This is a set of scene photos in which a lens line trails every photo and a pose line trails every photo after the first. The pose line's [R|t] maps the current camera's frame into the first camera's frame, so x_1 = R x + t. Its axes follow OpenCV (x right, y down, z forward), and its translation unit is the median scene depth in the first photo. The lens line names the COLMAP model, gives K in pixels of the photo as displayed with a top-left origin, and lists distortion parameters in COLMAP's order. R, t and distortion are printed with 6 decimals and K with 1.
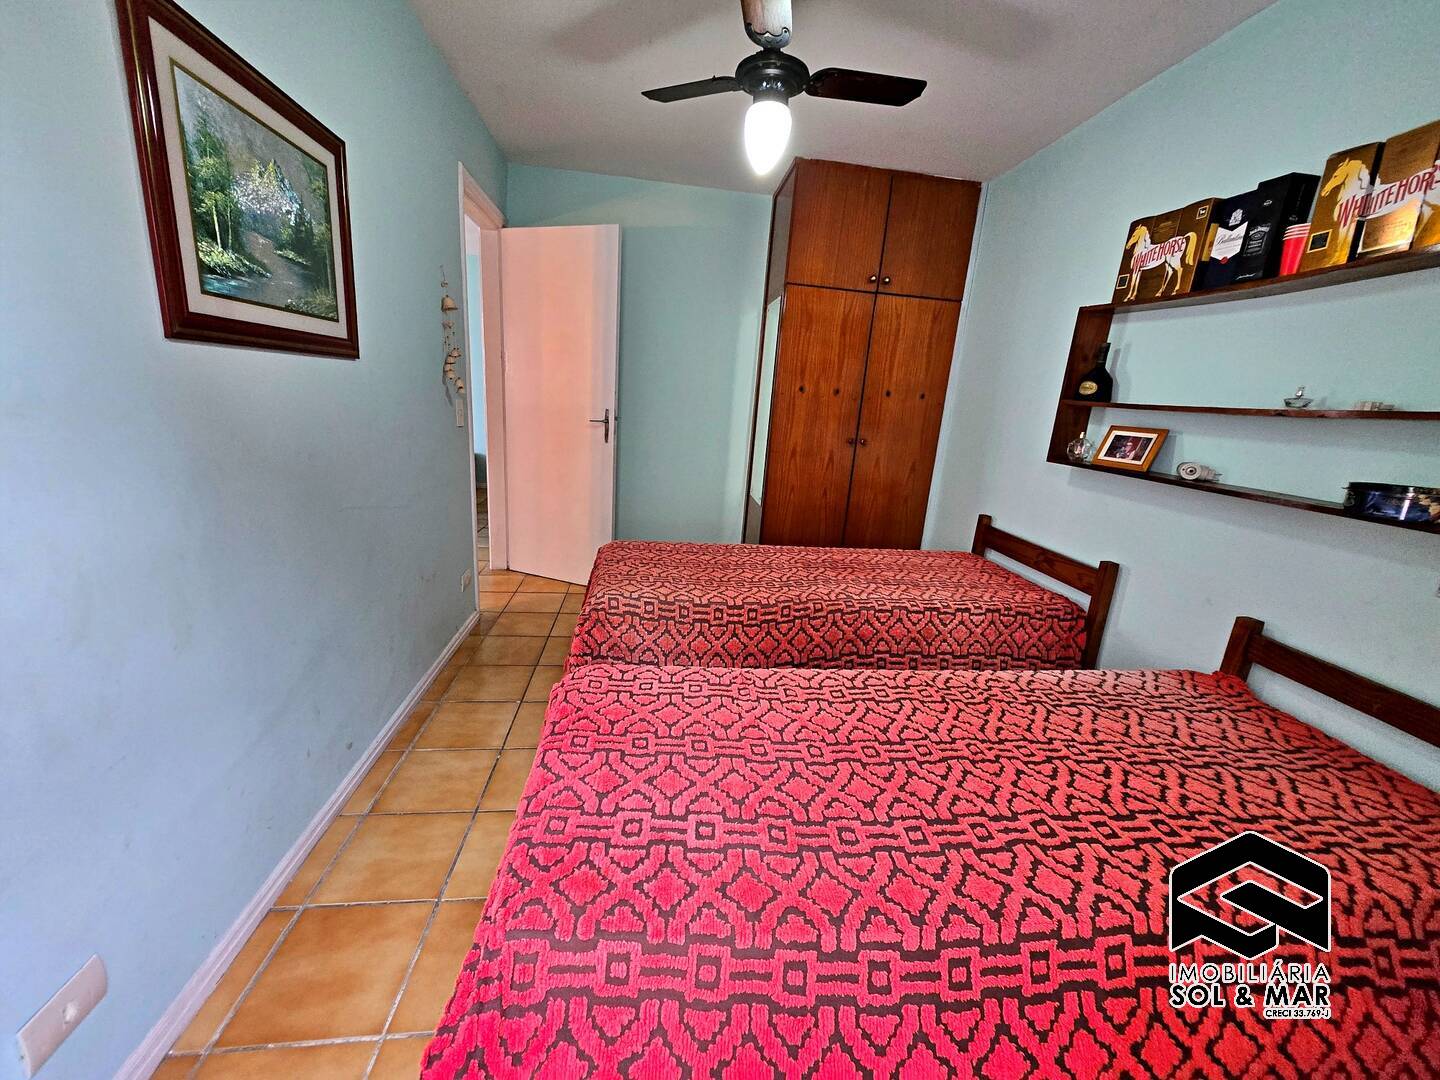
lens RADIAL K [[559.2, 0, 722.5], [0, 559.2, 534.0], [0, 0, 1]] dist [0.002651, -0.000739]
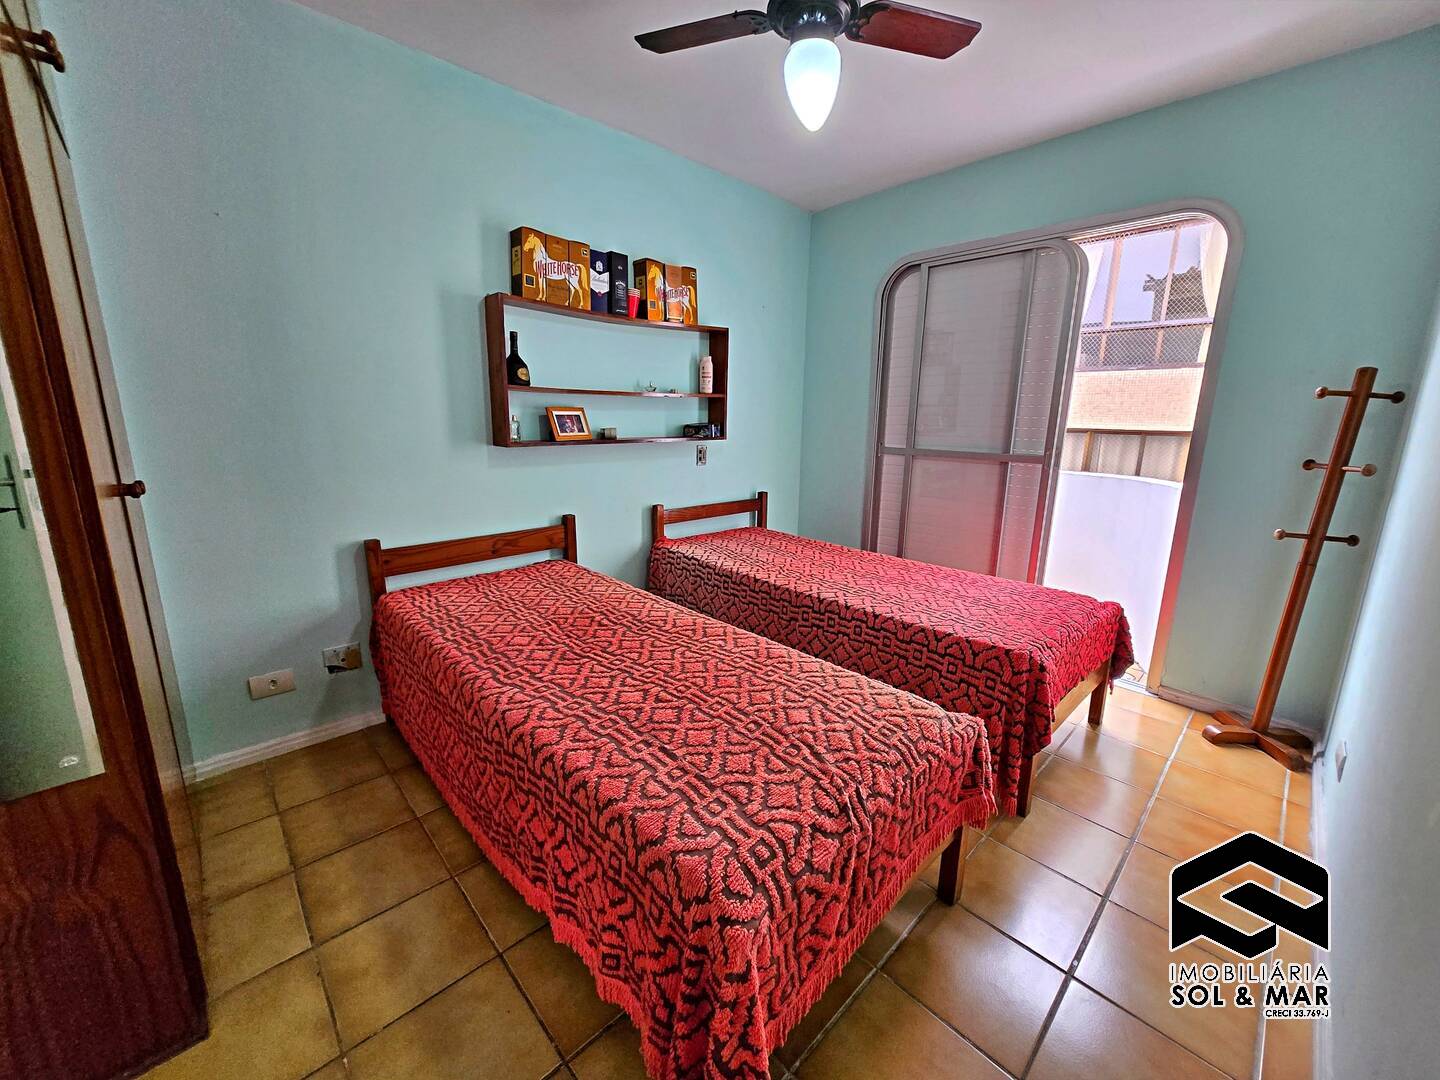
lens RADIAL K [[559.2, 0, 720.4], [0, 559.2, 533.6], [0, 0, 1]] dist [0.002651, -0.000739]
pose [[-0.589143, -0.249480, 0.768551, -0.573067], [0.143121, 0.903886, 0.403122, -0.434083], [-0.795253, 0.347492, -0.496812, 1.599642]]
